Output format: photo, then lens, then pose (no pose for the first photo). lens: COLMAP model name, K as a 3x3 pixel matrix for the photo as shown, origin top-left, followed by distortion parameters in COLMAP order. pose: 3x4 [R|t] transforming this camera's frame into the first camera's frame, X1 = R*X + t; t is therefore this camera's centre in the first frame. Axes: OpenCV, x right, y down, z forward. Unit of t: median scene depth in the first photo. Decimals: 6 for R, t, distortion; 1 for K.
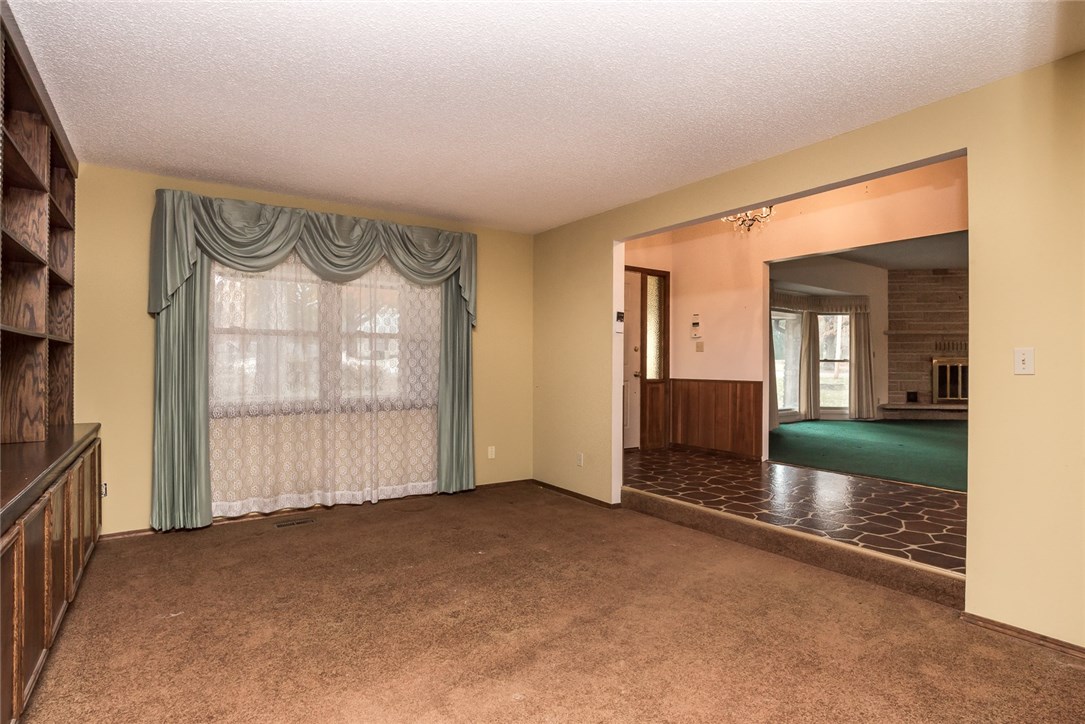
lens RADIAL K [[563.6, 0, 547.4], [0, 563.6, 368.9], [0, 0, 1]] dist [-0.004615, -0.000291]
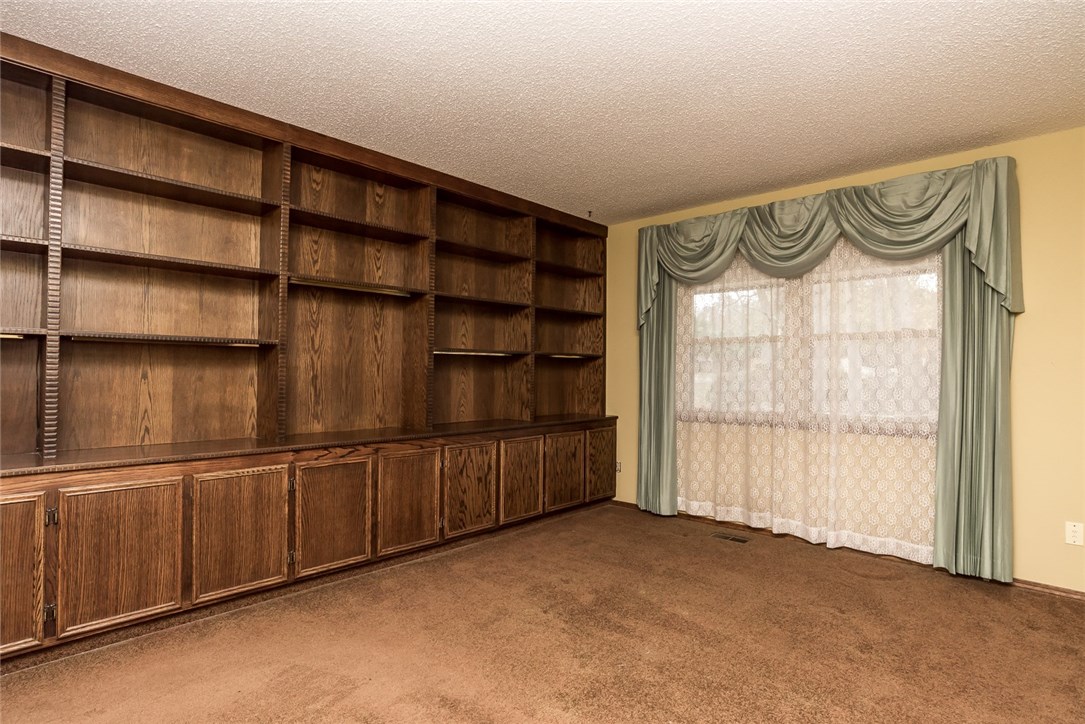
lens RADIAL K [[563.6, 0, 547.4], [0, 563.6, 368.9], [0, 0, 1]] dist [-0.004615, -0.000291]
pose [[0.238350, -0.004901, -0.971167, 0.376472], [-0.021118, 0.999725, -0.010228, 0.002915], [0.970950, 0.022947, 0.238181, 0.431562]]
